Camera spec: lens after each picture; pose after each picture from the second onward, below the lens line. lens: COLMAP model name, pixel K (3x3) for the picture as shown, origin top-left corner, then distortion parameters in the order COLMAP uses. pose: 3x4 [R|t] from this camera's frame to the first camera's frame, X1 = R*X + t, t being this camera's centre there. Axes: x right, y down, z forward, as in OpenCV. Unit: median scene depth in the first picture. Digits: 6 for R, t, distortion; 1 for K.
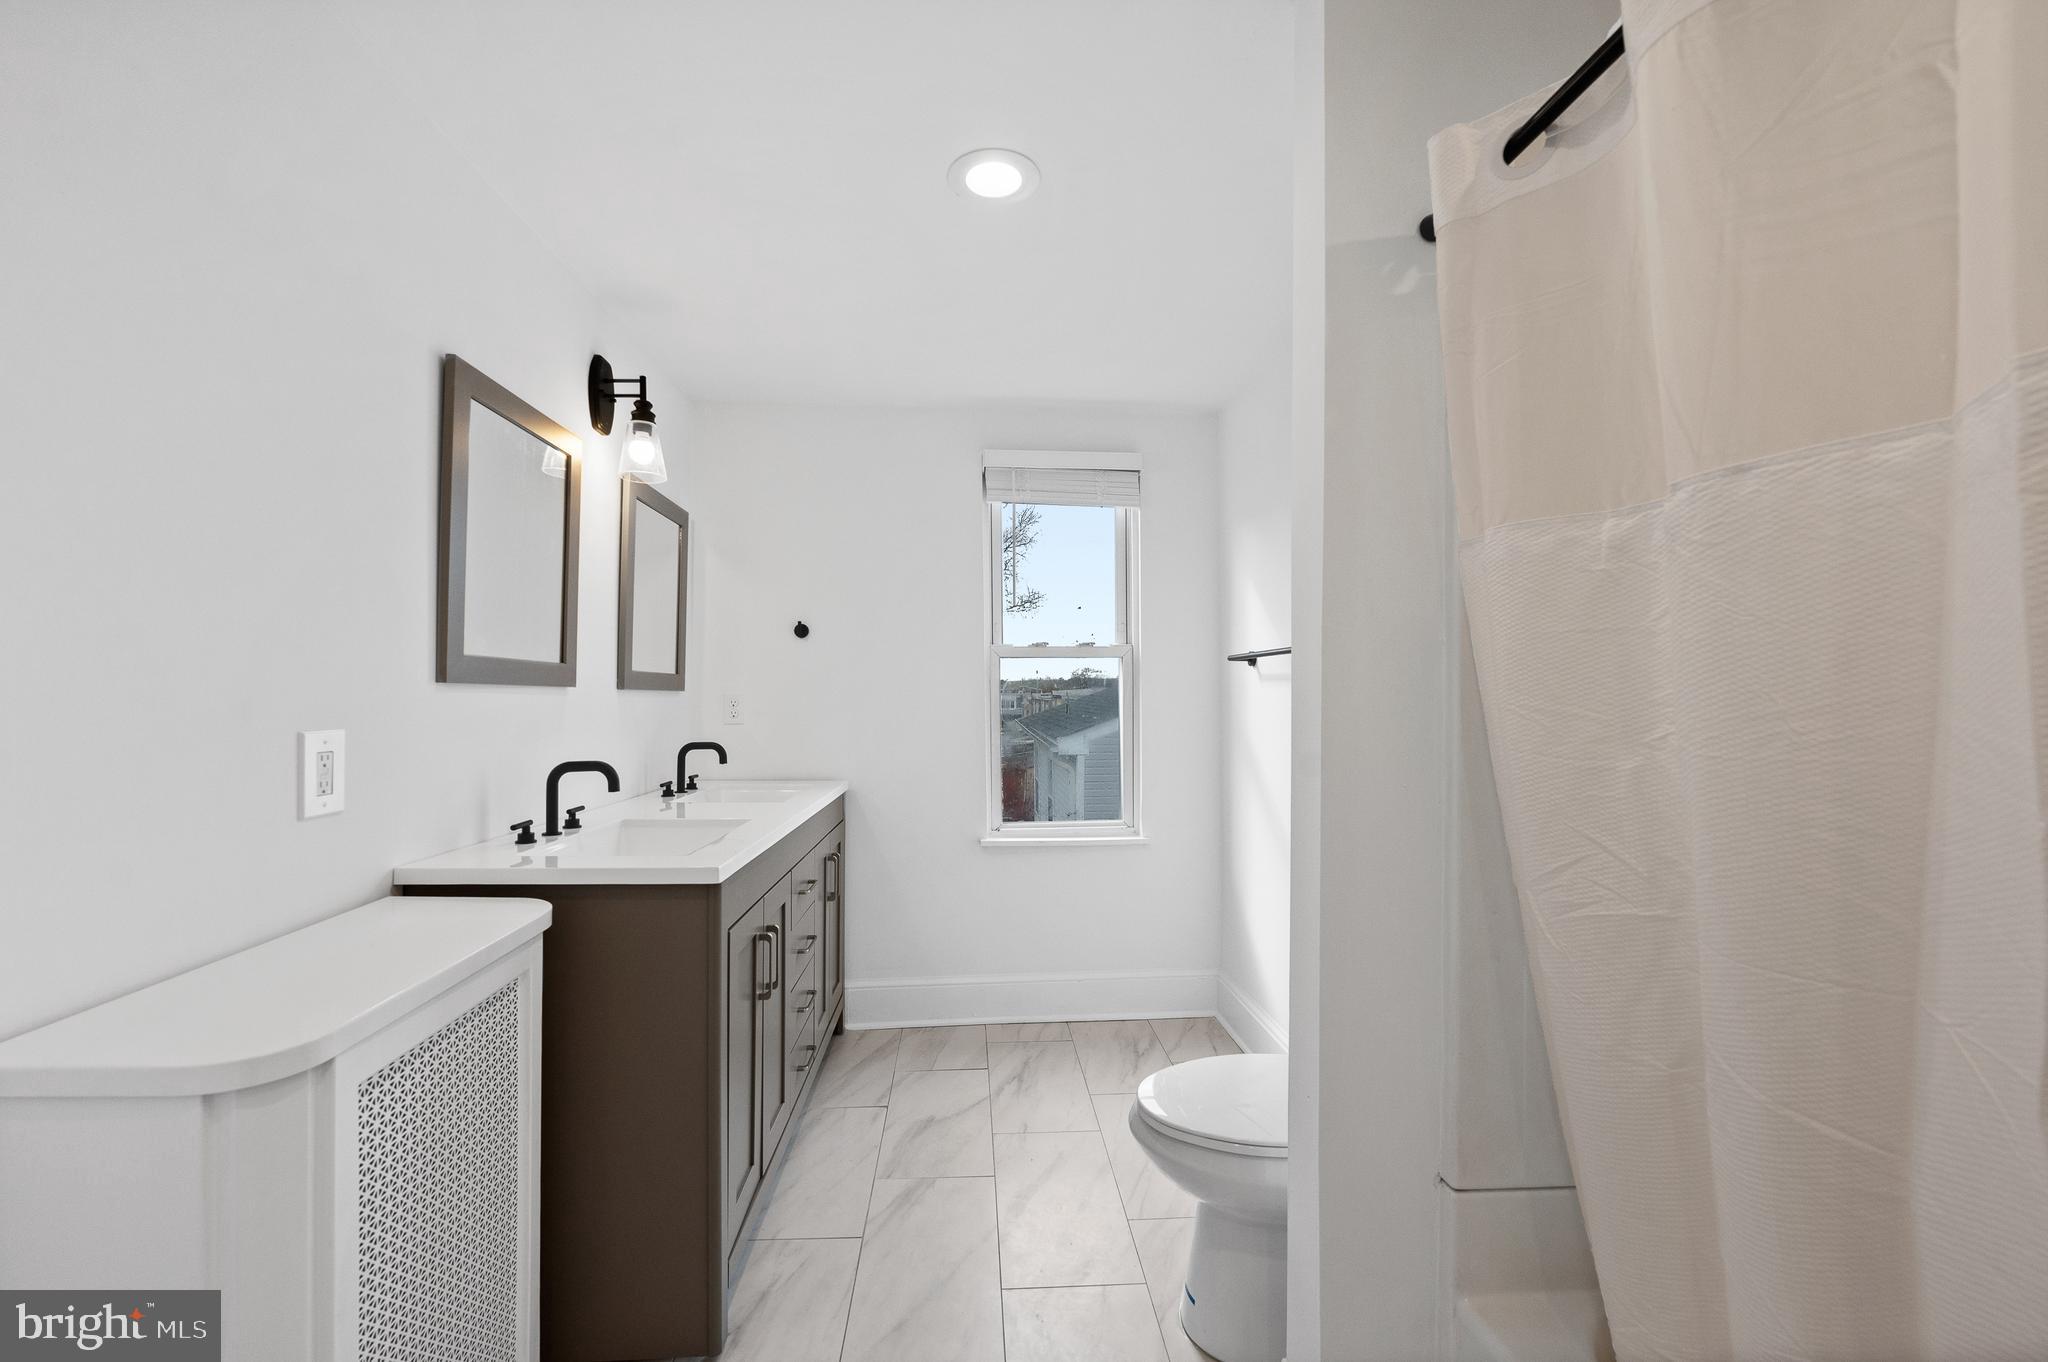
lens RADIAL K [[844.7, 0, 1019.4], [0, 844.7, 695.8], [0, 0, 1]] dist [-0.001211, -0.001160]
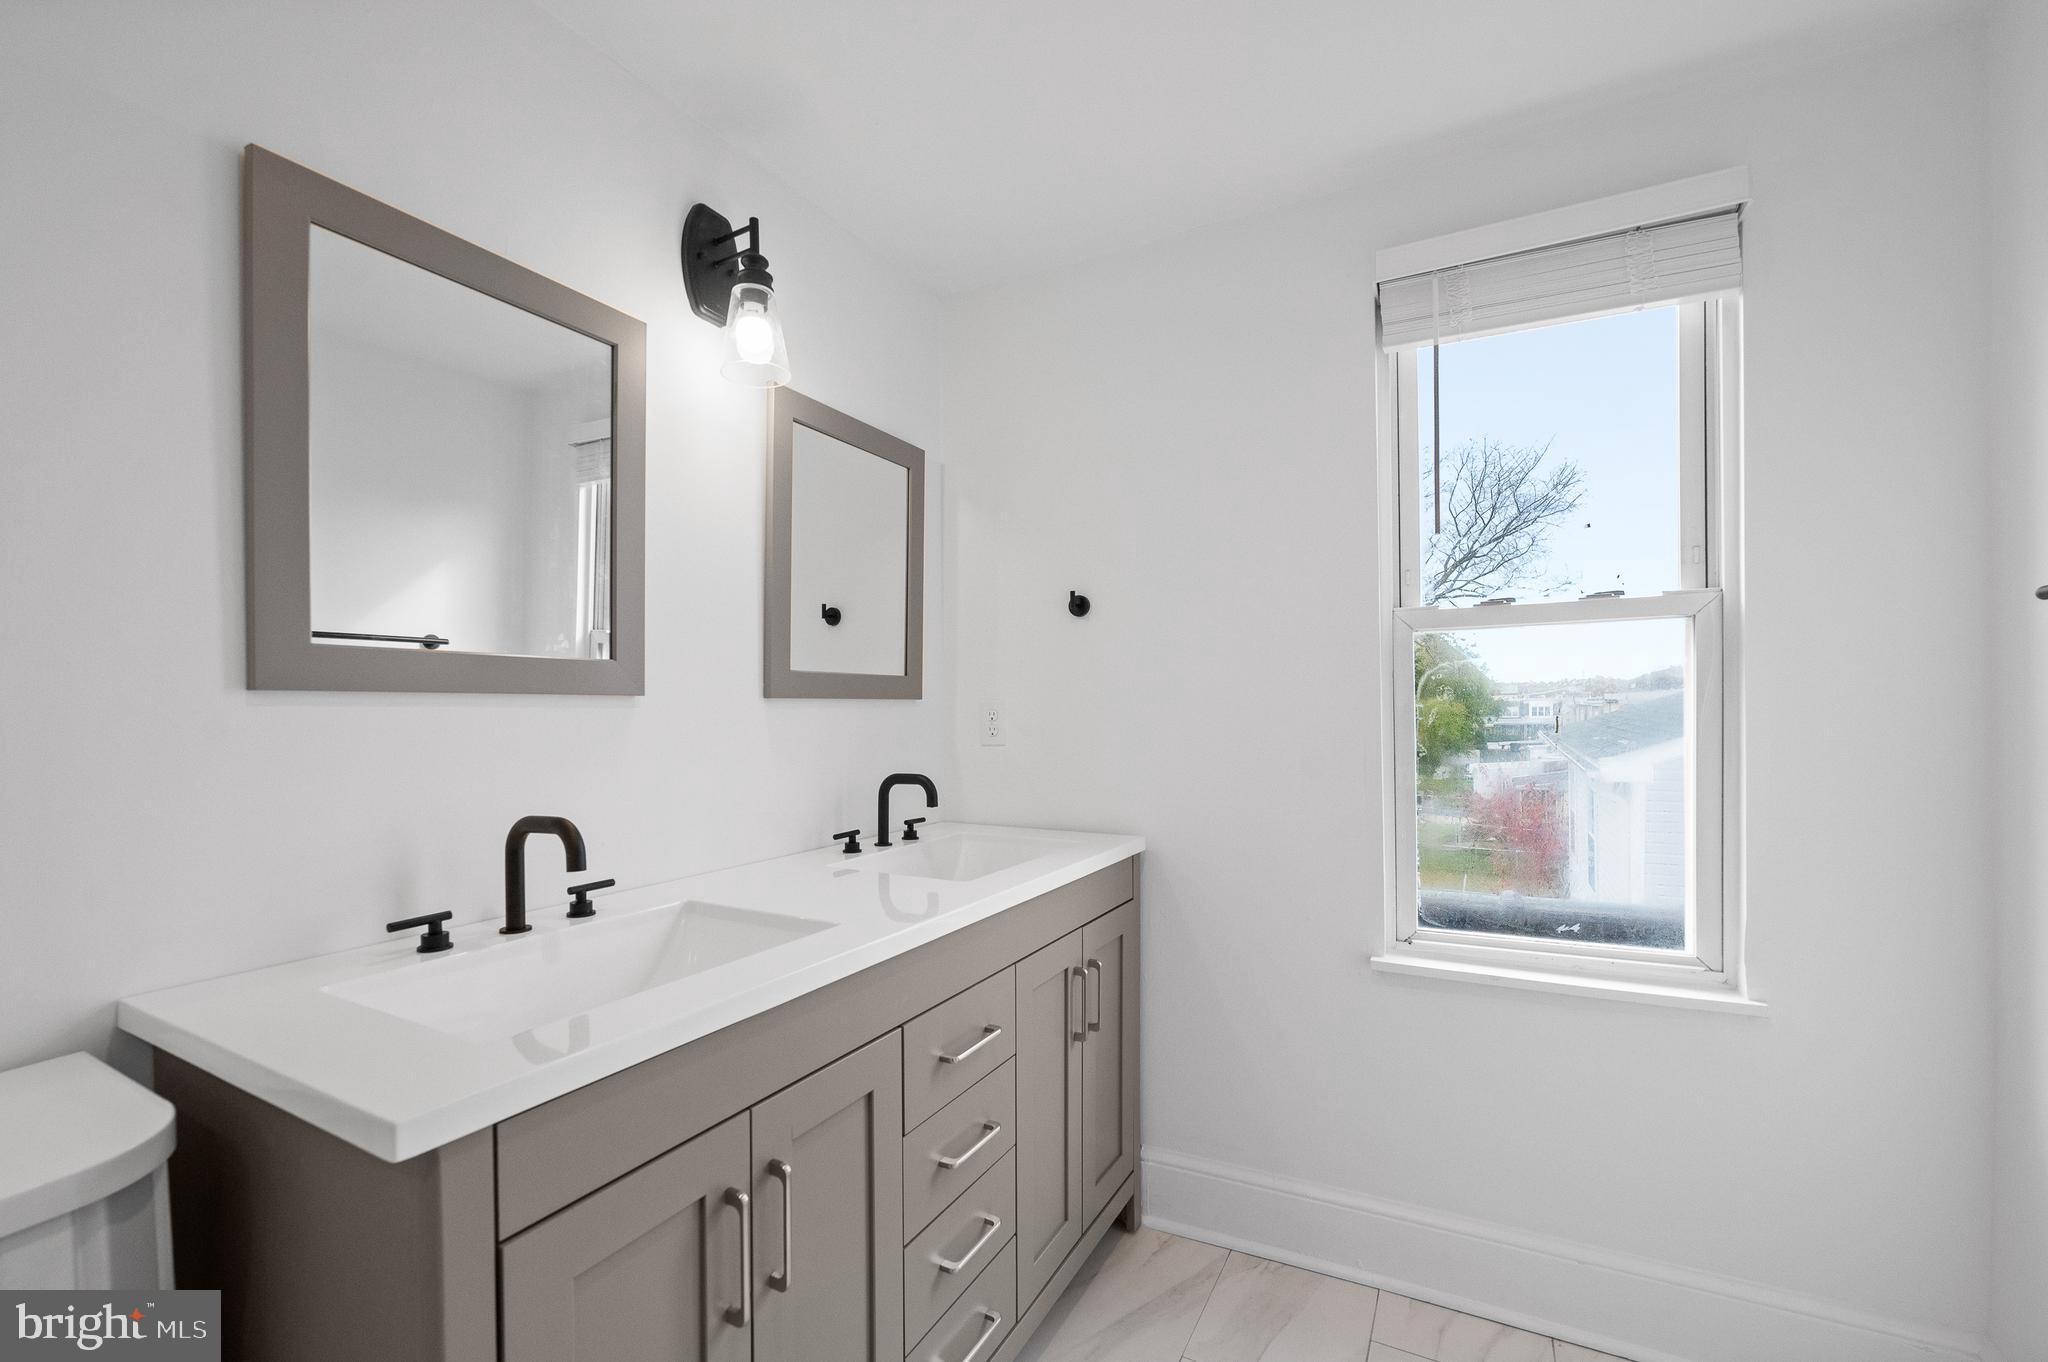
lens RADIAL K [[858.9, 0, 1017.3], [0, 858.9, 725.2], [0, 0, 1]] dist [-0.000478, -0.000142]
pose [[0.844967, 0.000042, -0.534818, 0.080651], [0.012789, 0.999712, 0.020285, 0.002991], [0.534665, -0.023980, 0.844724, 0.531594]]
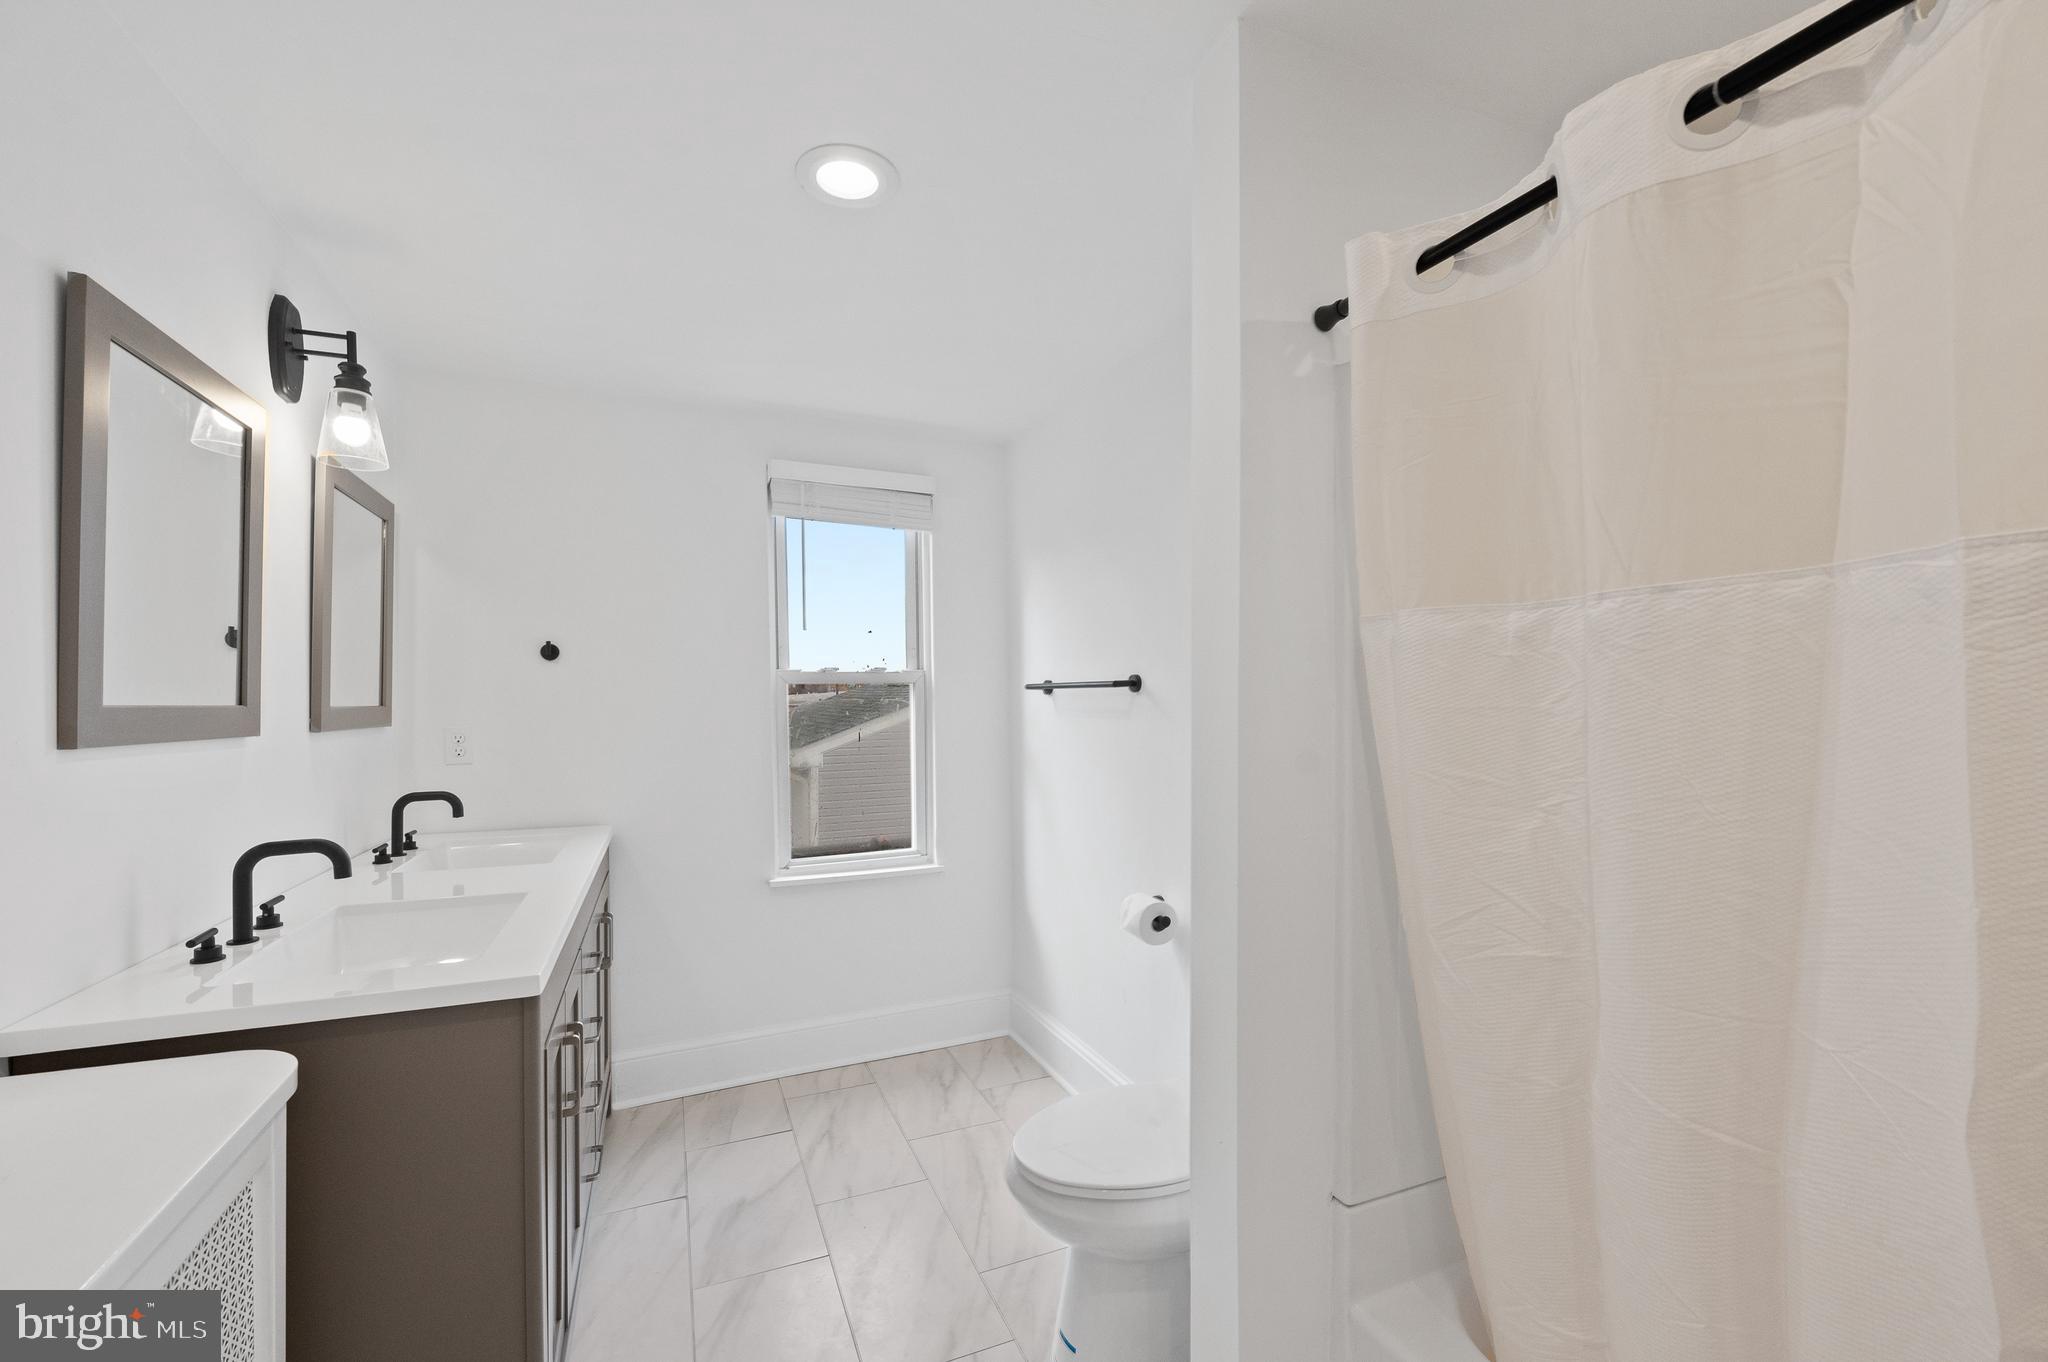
lens RADIAL K [[830.1, 0, 1018.8], [0, 830.1, 706.9], [0, 0, 1]] dist [0.000496, 0.000343]
pose [[0.941900, -0.006239, 0.335836, -0.124345], [0.003109, 0.999947, 0.009858, -0.037822], [-0.335879, -0.008241, 0.941869, 0.067837]]
